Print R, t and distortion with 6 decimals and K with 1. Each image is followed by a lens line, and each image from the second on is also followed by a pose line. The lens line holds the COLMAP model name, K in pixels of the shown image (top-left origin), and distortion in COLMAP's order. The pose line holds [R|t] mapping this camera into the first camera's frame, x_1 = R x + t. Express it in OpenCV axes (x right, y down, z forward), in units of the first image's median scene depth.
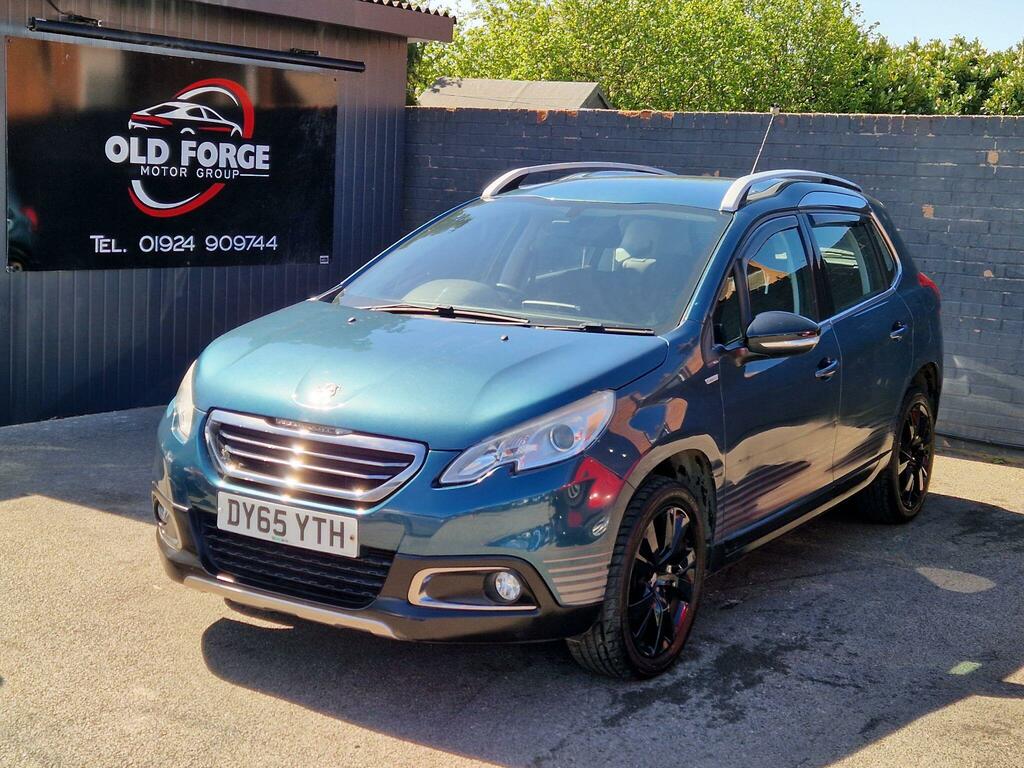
lens RADIAL K [[1454.5, 0, 520.9], [0, 1454.5, 368.0], [0, 0, 1]] dist [0.082922, 0.000000]
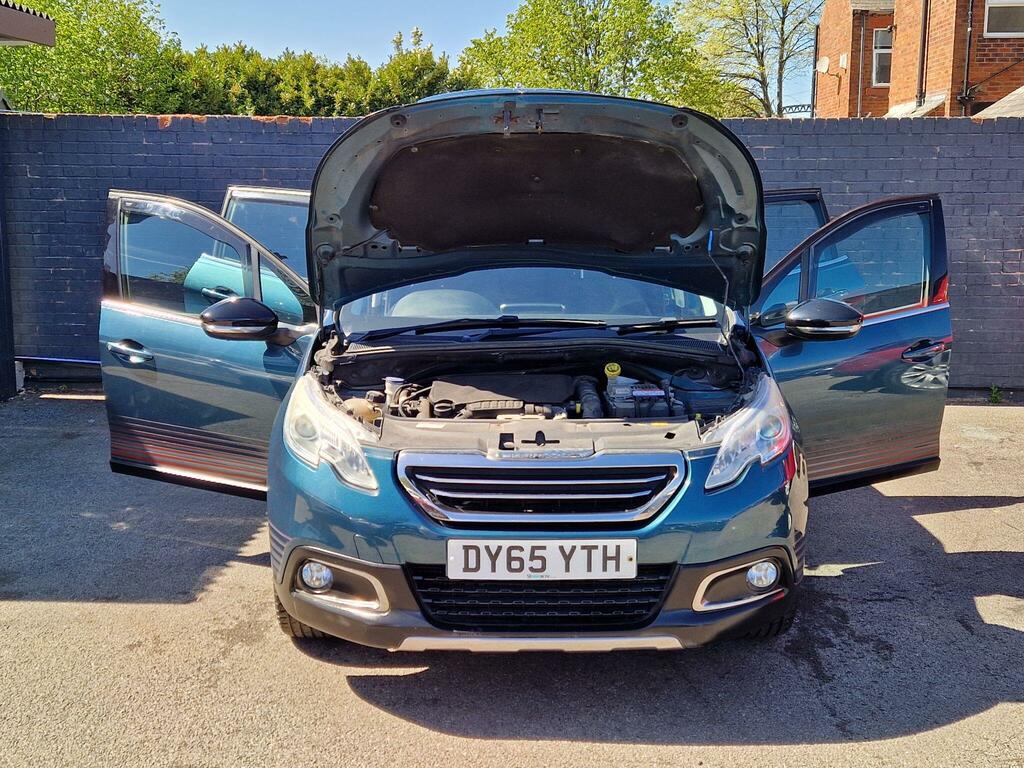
lens RADIAL K [[1238.9, 0, 513.2], [0, 1238.9, 369.2], [0, 0, 1]] dist [0.092611, 0.000000]
pose [[0.844723, -0.123572, 0.520743, -0.546884], [0.108030, 0.992321, 0.060236, -0.063754], [-0.524188, 0.005373, 0.851586, 0.291534]]
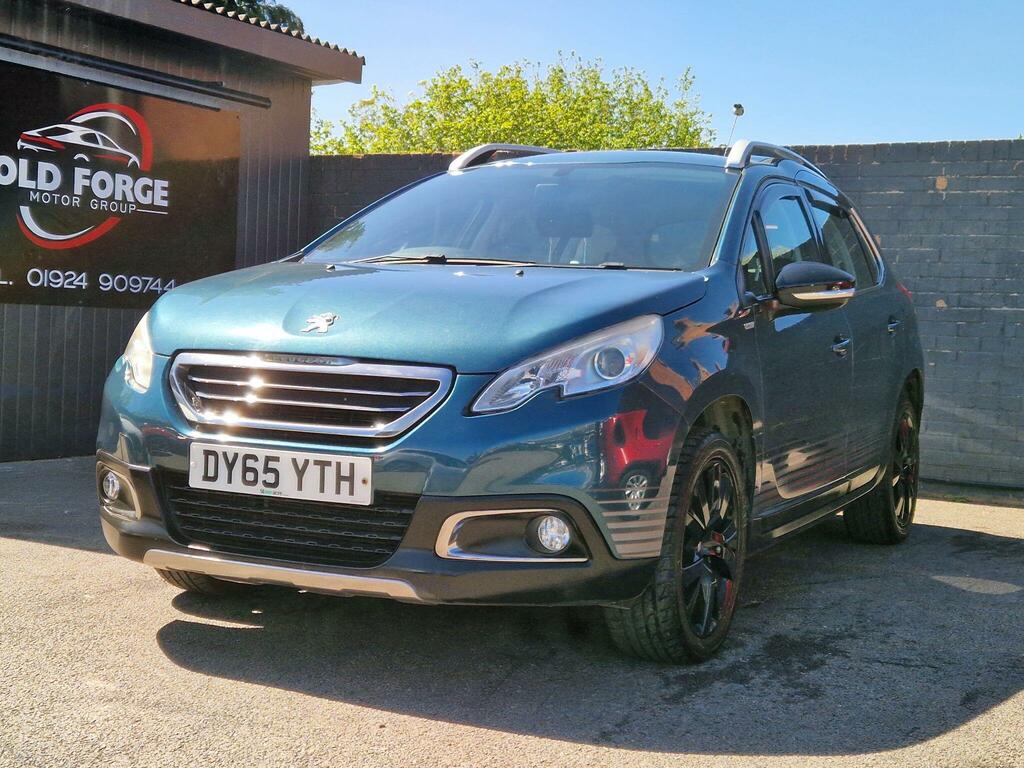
lens RADIAL K [[1454.5, 0, 504.4], [0, 1454.5, 396.1], [0, 0, 1]] dist [0.082922, 0.000000]
pose [[0.995219, -0.007983, 0.097346, -0.105490], [0.015856, 0.996639, -0.080373, 0.122717], [-0.096377, 0.081532, 0.992000, 0.149520]]
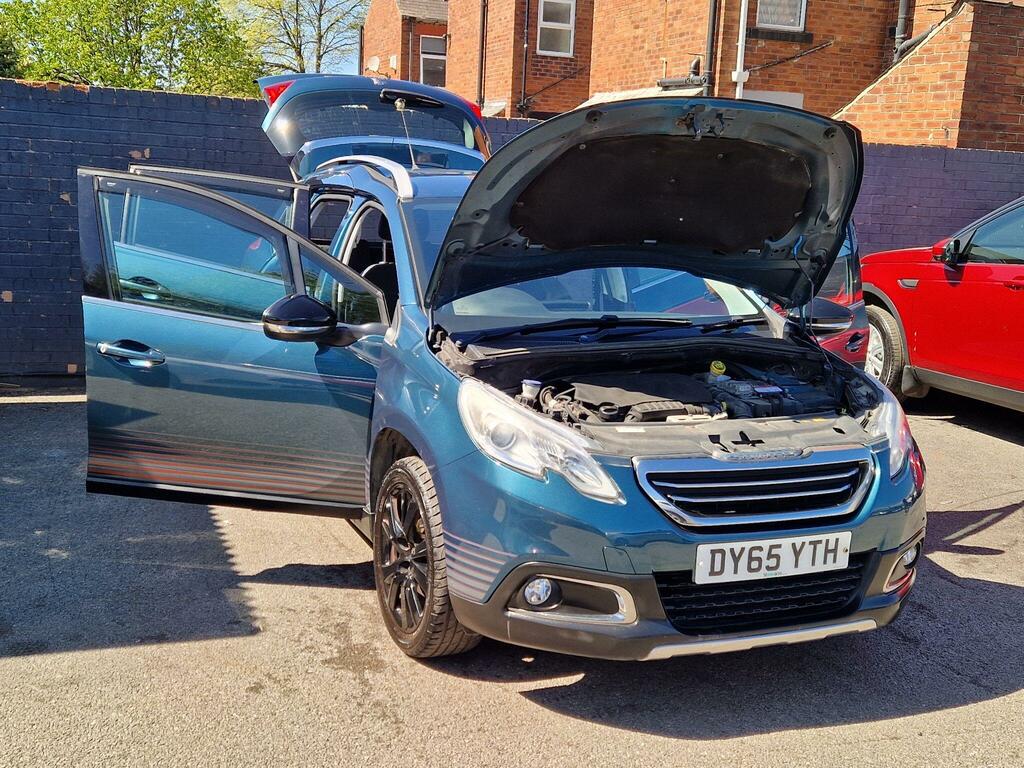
lens RADIAL K [[1180.9, 0, 498.4], [0, 1180.9, 372.1], [0, 0, 1]] dist [0.093334, 0.000000]
pose [[0.569214, -0.150409, 0.808315, -0.834567], [0.088712, 0.988621, 0.121489, -0.121268], [-0.817390, 0.002554, 0.576079, 0.642434]]
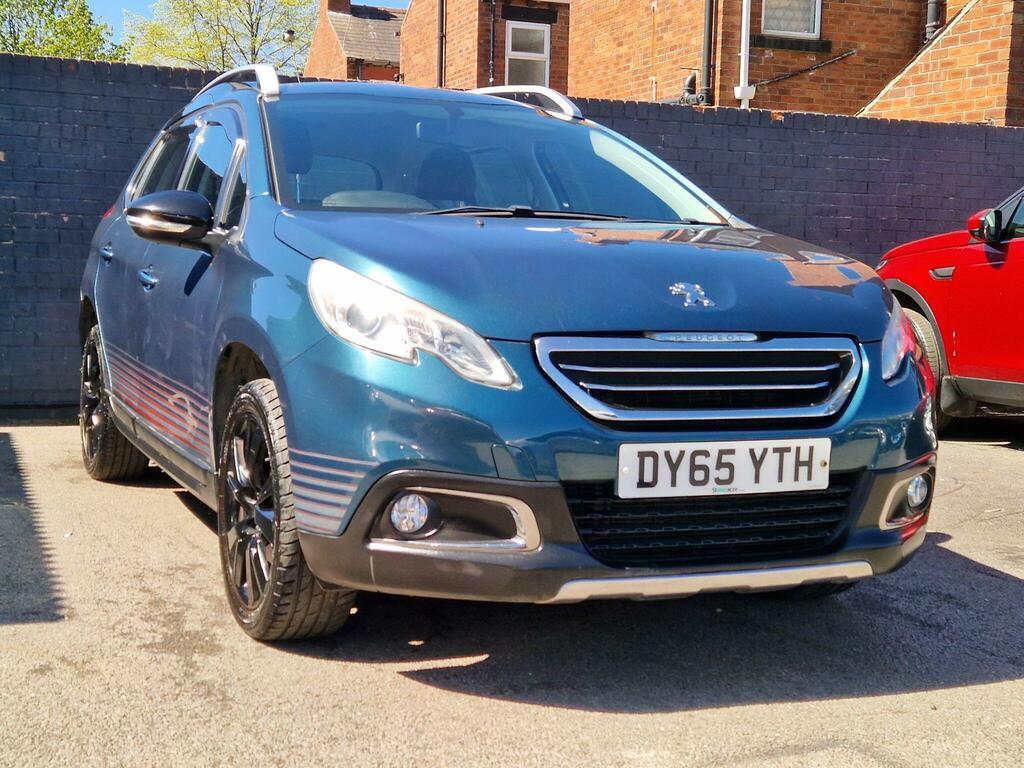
lens RADIAL K [[1454.5, 0, 478.6], [0, 1454.5, 366.2], [0, 0, 1]] dist [0.082922, 0.000000]
pose [[0.576535, -0.085229, 0.812615, -0.772083], [0.112949, 0.993310, 0.024045, 0.022281], [-0.809228, 0.077921, 0.582305, 0.621684]]
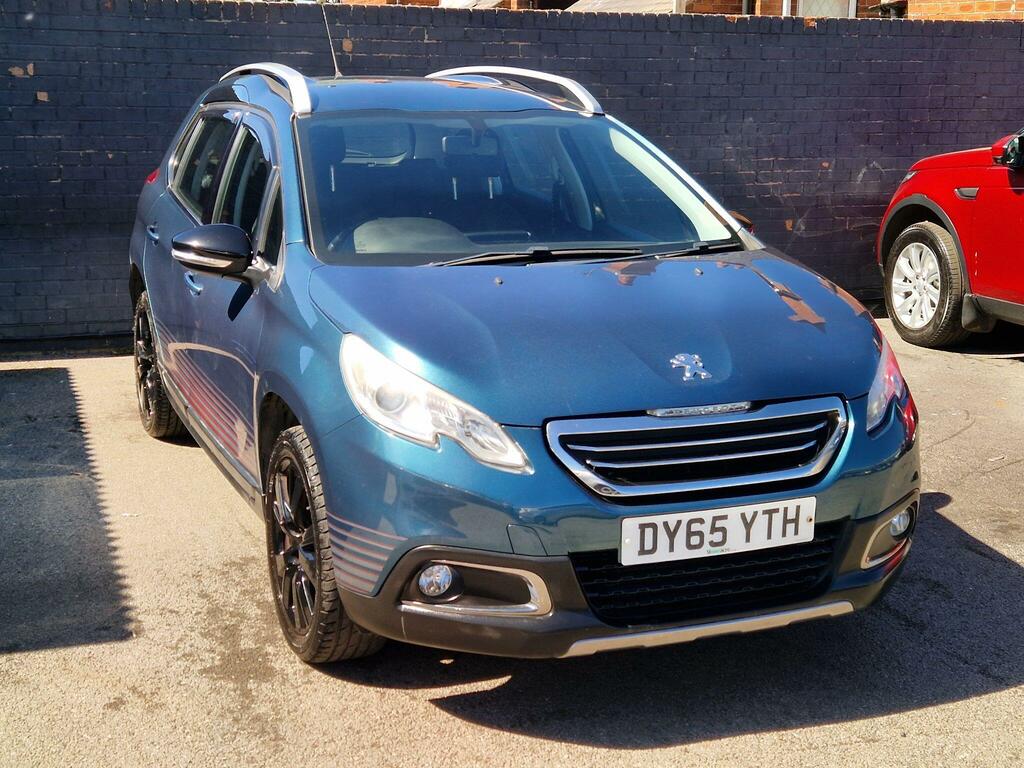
lens RADIAL K [[1454.5, 0, 500.3], [0, 1454.5, 372.4], [0, 0, 1]] dist [0.082922, 0.000000]
pose [[0.589809, -0.198373, 0.782798, -0.799361], [0.127721, 0.980073, 0.152132, -0.112468], [-0.797378, 0.010251, 0.603393, 0.561322]]
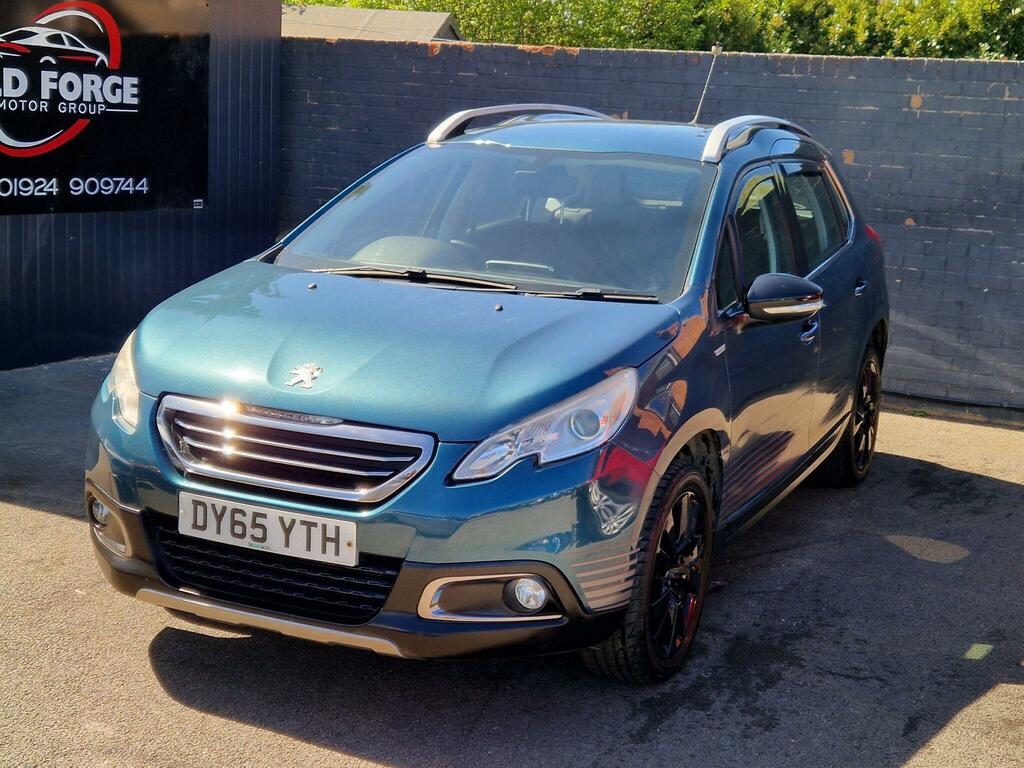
lens RADIAL K [[1454.5, 0, 534.8], [0, 1454.5, 381.0], [0, 0, 1]] dist [0.082922, 0.000000]
pose [[0.990699, -0.015599, 0.135174, -0.110495], [0.008350, 0.998505, 0.054024, -0.023959], [-0.135814, -0.052393, 0.989348, 0.118241]]
